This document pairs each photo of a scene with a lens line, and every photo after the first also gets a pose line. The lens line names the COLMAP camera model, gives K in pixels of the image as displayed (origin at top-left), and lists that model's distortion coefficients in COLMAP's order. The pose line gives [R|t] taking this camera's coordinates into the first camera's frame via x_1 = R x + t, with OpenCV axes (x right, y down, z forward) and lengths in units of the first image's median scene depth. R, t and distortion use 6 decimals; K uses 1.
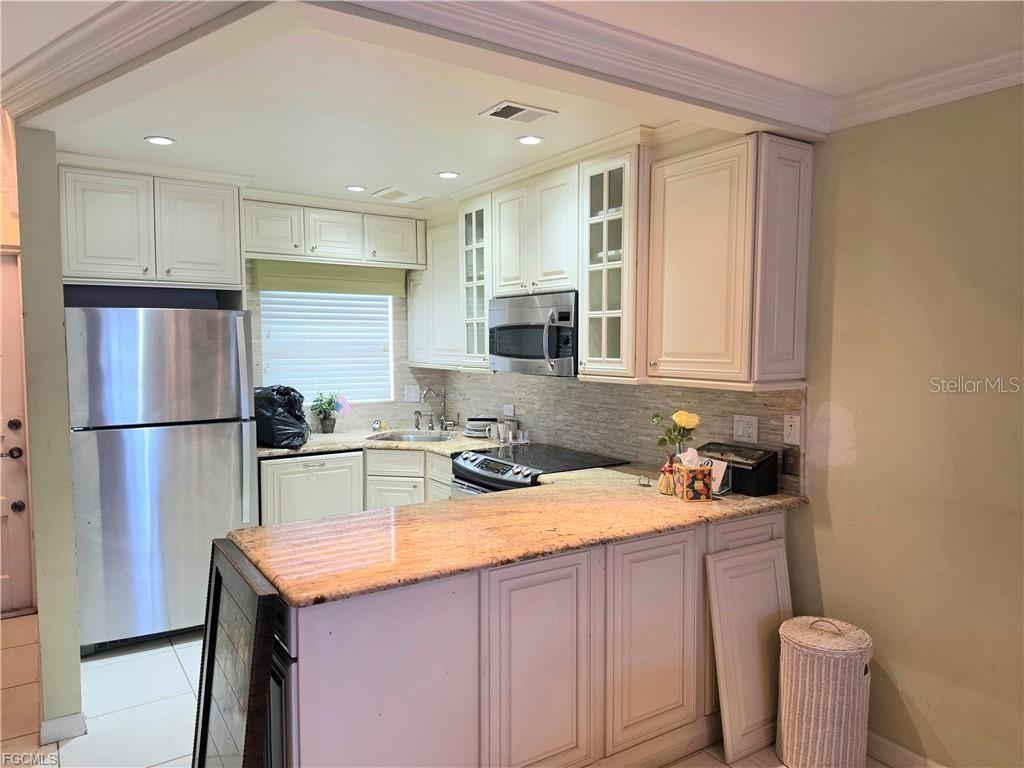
lens RADIAL K [[717.5, 0, 511.8], [0, 717.5, 392.5], [0, 0, 1]] dist [0.054396, -0.071726]
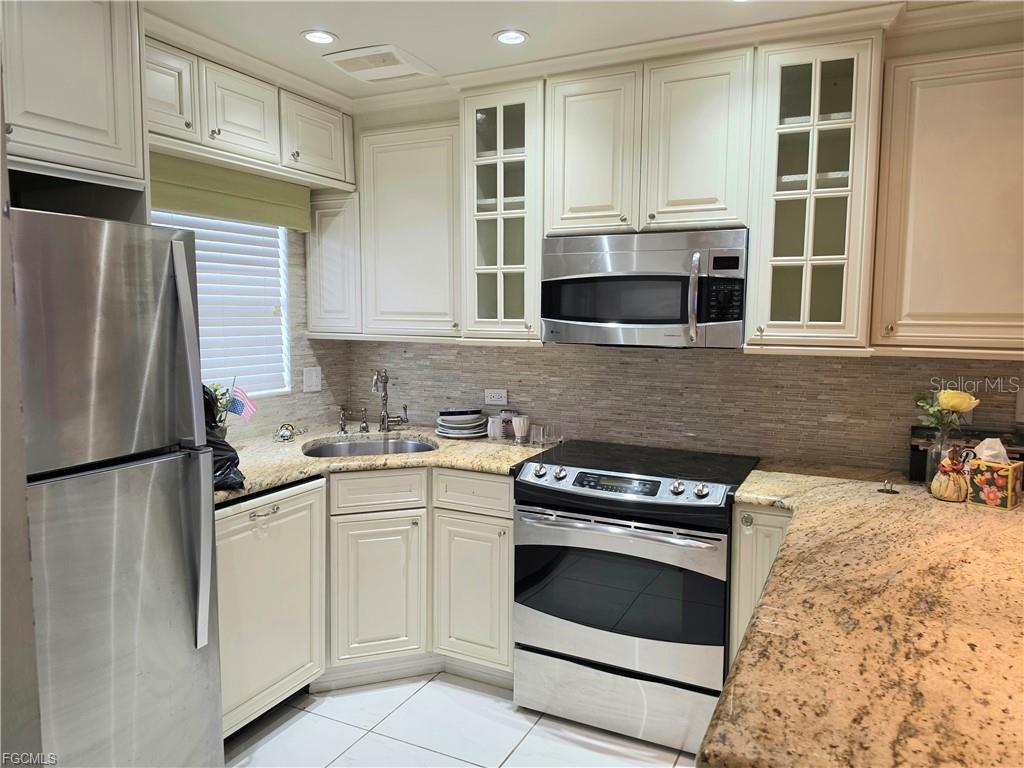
lens RADIAL K [[717.5, 0, 508.2], [0, 717.5, 374.4], [0, 0, 1]] dist [0.054396, -0.071726]
pose [[0.861231, -0.041443, 0.506522, -0.416217], [0.031369, 0.999104, 0.028408, -0.020563], [-0.507245, -0.008577, 0.861759, 0.431598]]
